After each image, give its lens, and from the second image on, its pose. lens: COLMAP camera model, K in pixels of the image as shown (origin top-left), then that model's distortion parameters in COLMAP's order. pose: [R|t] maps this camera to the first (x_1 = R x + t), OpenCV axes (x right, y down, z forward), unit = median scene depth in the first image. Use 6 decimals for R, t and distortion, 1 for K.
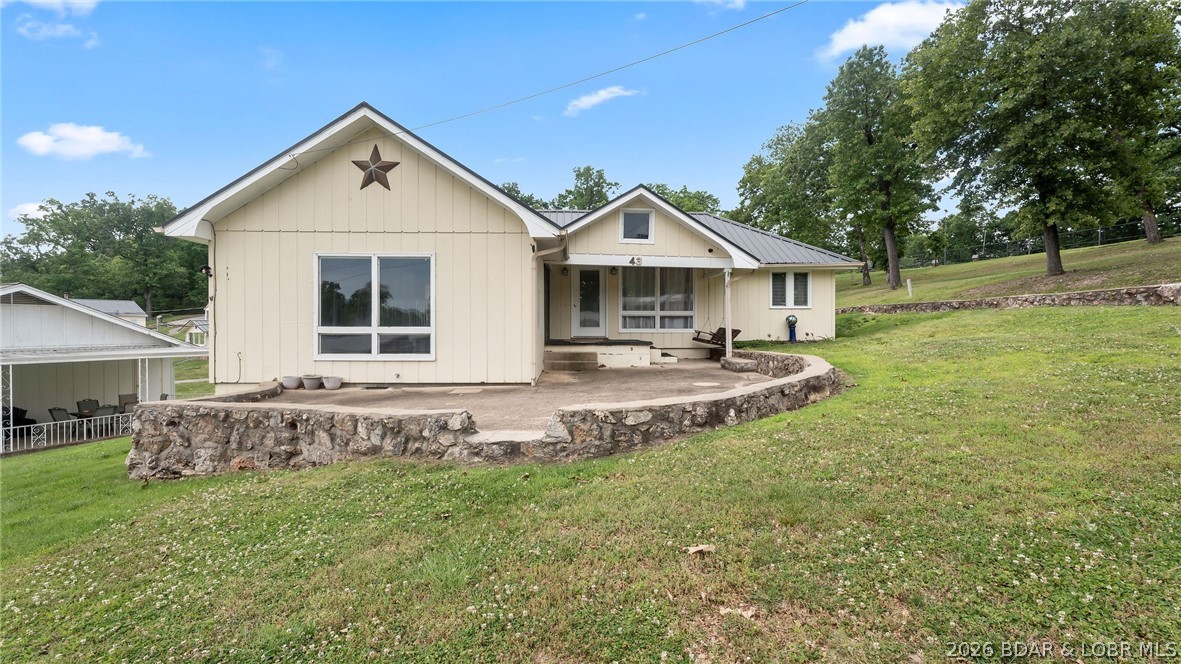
lens RADIAL K [[528.5, 0, 590.5], [0, 528.5, 332.0], [0, 0, 1]] dist [0.000982, 0.000150]
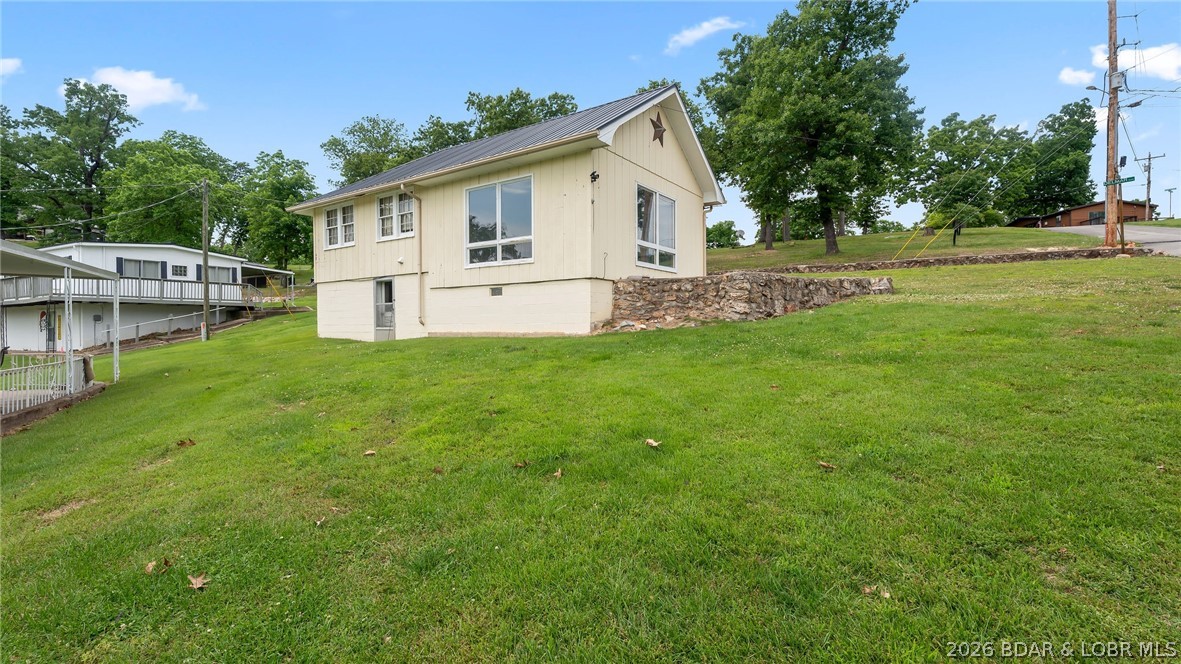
lens RADIAL K [[528.5, 0, 590.5], [0, 528.5, 332.0], [0, 0, 1]] dist [0.000982, 0.000150]
pose [[0.580410, -0.010607, 0.814255, -1.235507], [0.009494, 0.999935, 0.006258, 0.156666], [-0.814269, 0.004098, 0.580473, 0.266570]]
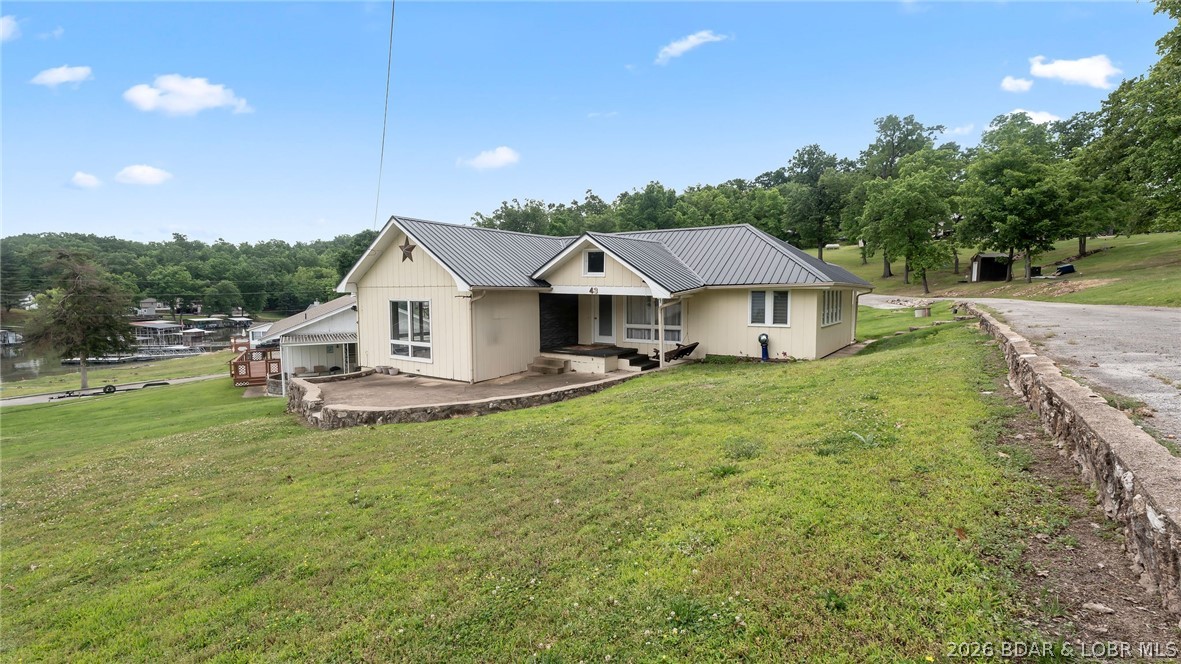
lens RADIAL K [[528.5, 0, 590.5], [0, 528.5, 332.0], [0, 0, 1]] dist [0.000982, 0.000150]
pose [[0.795246, 0.044270, -0.604668, 0.850811], [-0.001540, 0.997475, 0.071002, -0.125081], [0.606284, -0.055533, 0.793307, -0.013555]]
